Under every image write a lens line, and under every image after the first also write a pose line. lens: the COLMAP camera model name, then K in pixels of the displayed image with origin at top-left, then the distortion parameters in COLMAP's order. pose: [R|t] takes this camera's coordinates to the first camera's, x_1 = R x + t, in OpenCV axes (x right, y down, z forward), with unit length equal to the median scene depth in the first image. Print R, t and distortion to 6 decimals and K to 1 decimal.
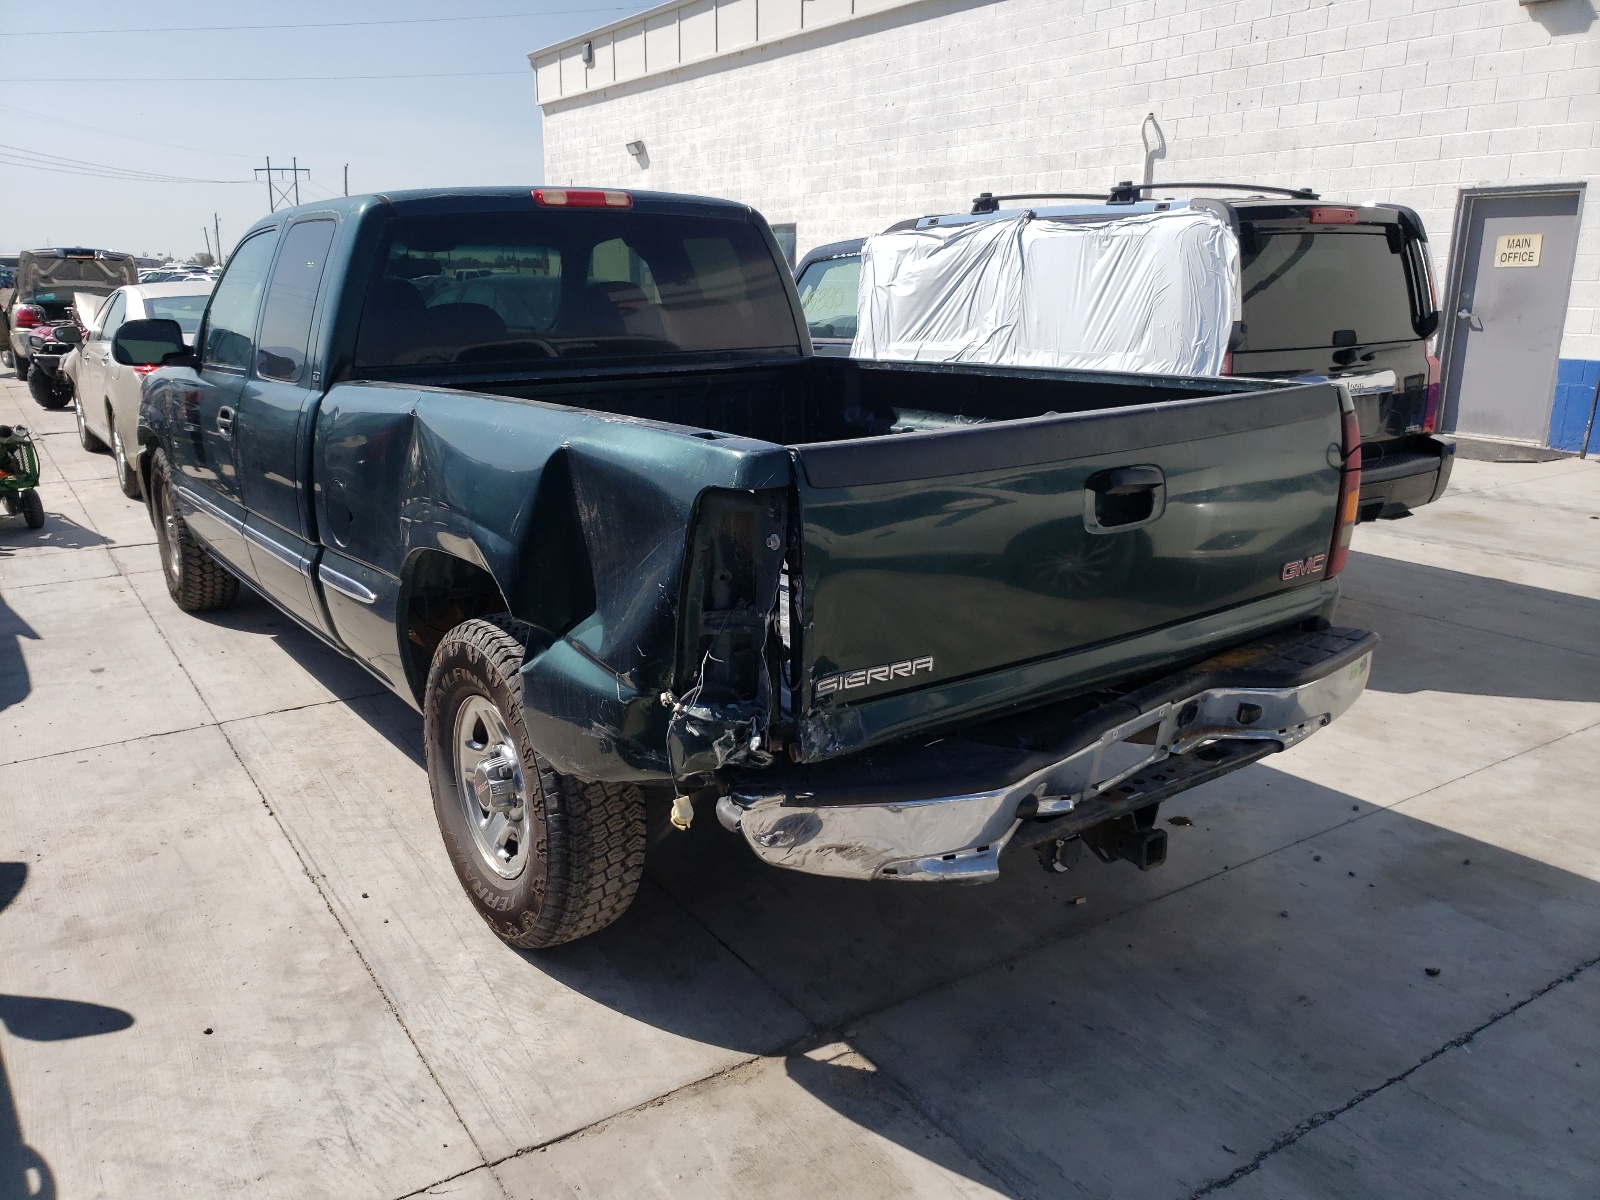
lens RADIAL K [[1201.9, 0, 800.0], [0, 1201.9, 600.0], [0, 0, 1]] dist [-0.002078, -0.006808]
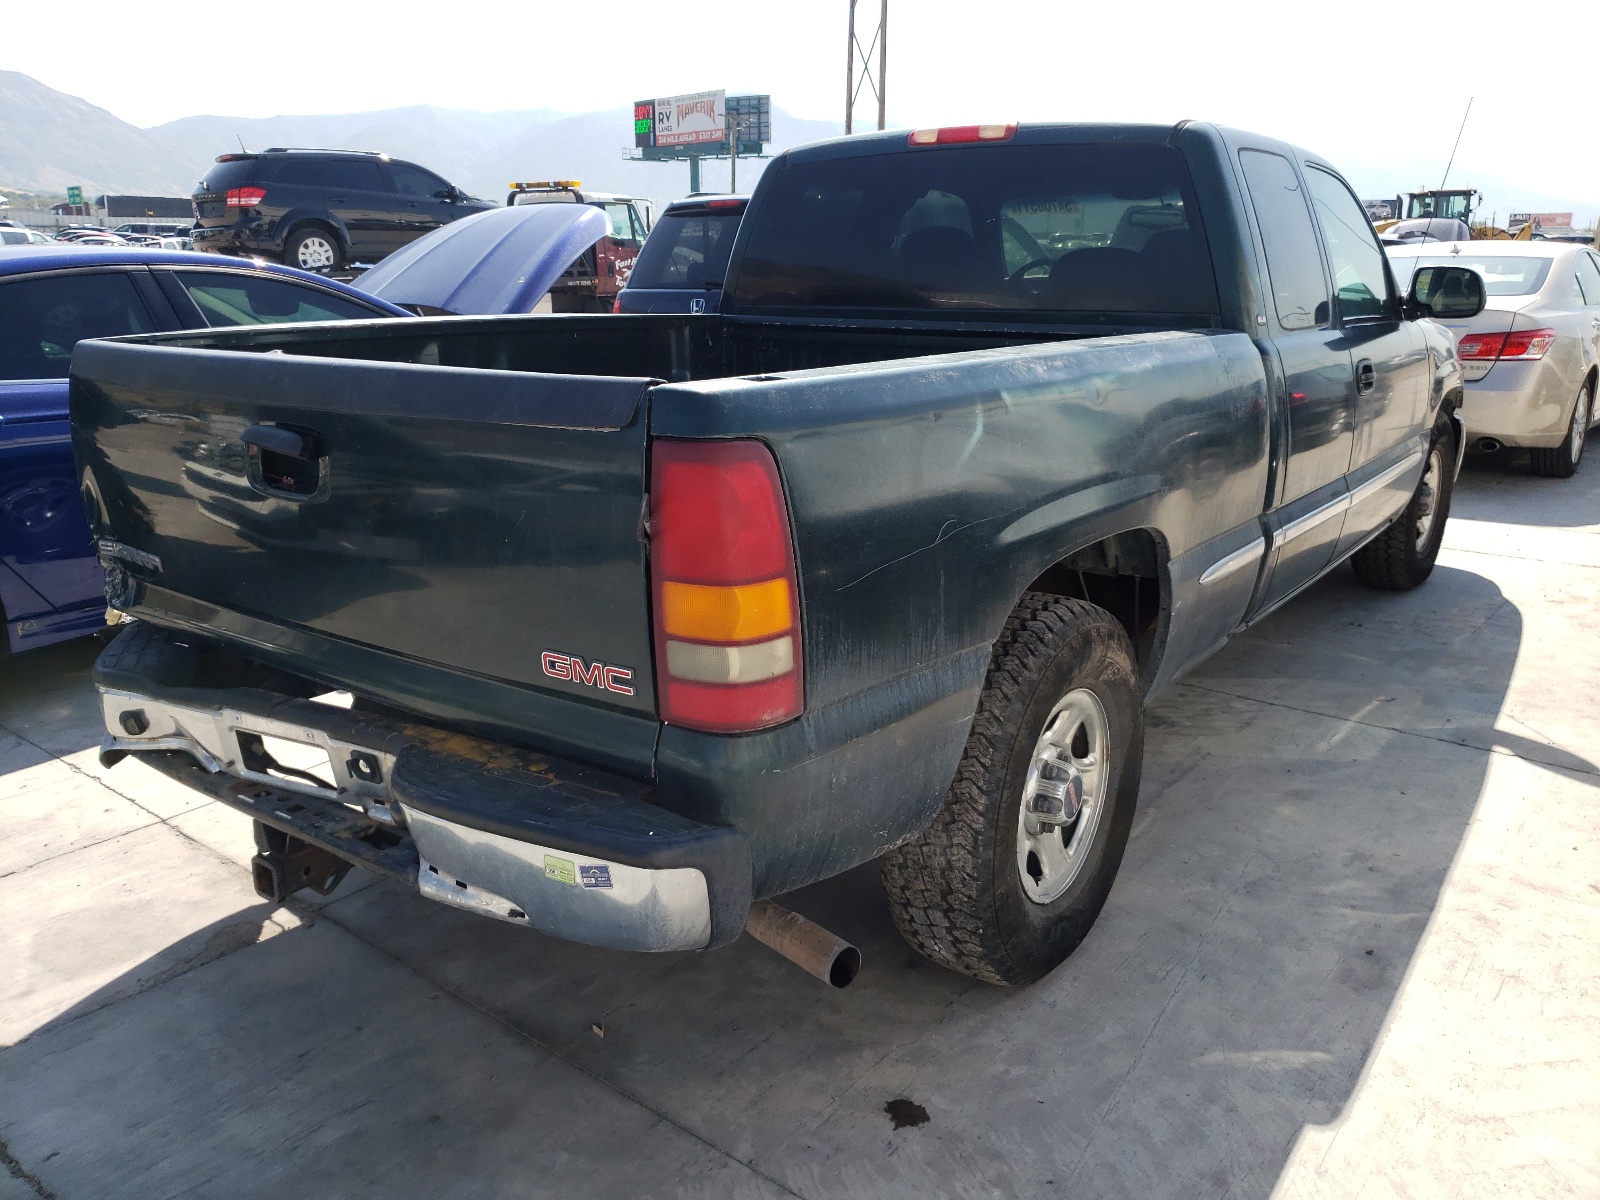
lens RADIAL K [[1201.9, 0, 800.0], [0, 1201.9, 600.0], [0, 0, 1]] dist [-0.002078, -0.006808]
pose [[0.338377, 0.267675, -0.902137, 1.028603], [-0.254533, 0.948988, 0.186104, -0.208633], [0.905933, 0.166650, 0.389248, 0.896643]]
